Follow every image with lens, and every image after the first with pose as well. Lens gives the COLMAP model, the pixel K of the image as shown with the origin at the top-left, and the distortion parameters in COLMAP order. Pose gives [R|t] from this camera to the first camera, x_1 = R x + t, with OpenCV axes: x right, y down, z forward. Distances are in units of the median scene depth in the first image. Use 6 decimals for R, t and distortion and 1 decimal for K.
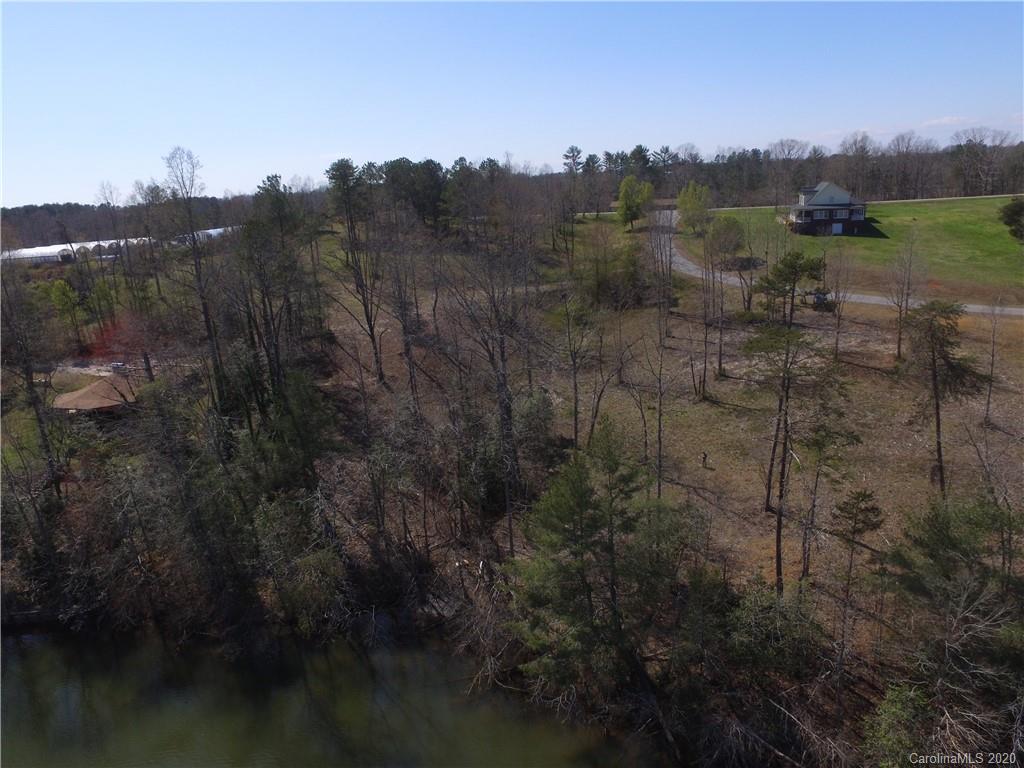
lens RADIAL K [[691.2, 0, 513.3], [0, 691.2, 379.6], [0, 0, 1]] dist [-0.114026, 0.088038]
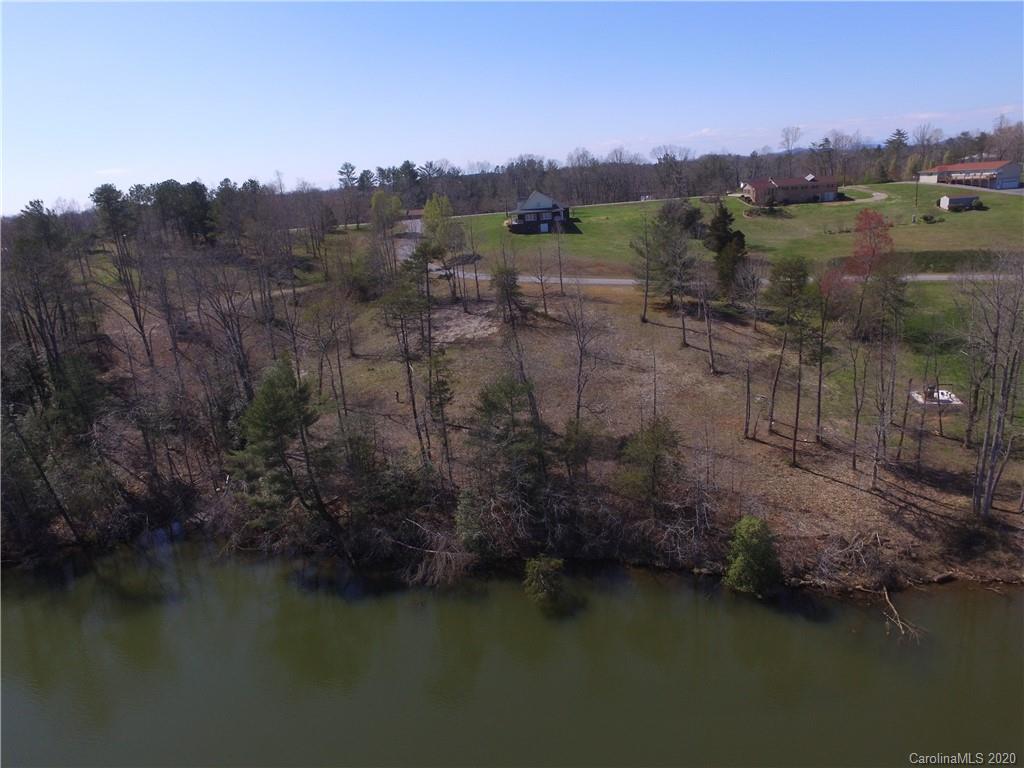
lens RADIAL K [[691.2, 0, 513.3], [0, 691.2, 379.6], [0, 0, 1]] dist [-0.114026, 0.088038]
pose [[0.961204, -0.086480, 0.261933, 0.108642], [0.090466, 0.995894, -0.003175, 0.083541], [-0.260583, 0.026748, 0.965081, -0.315804]]
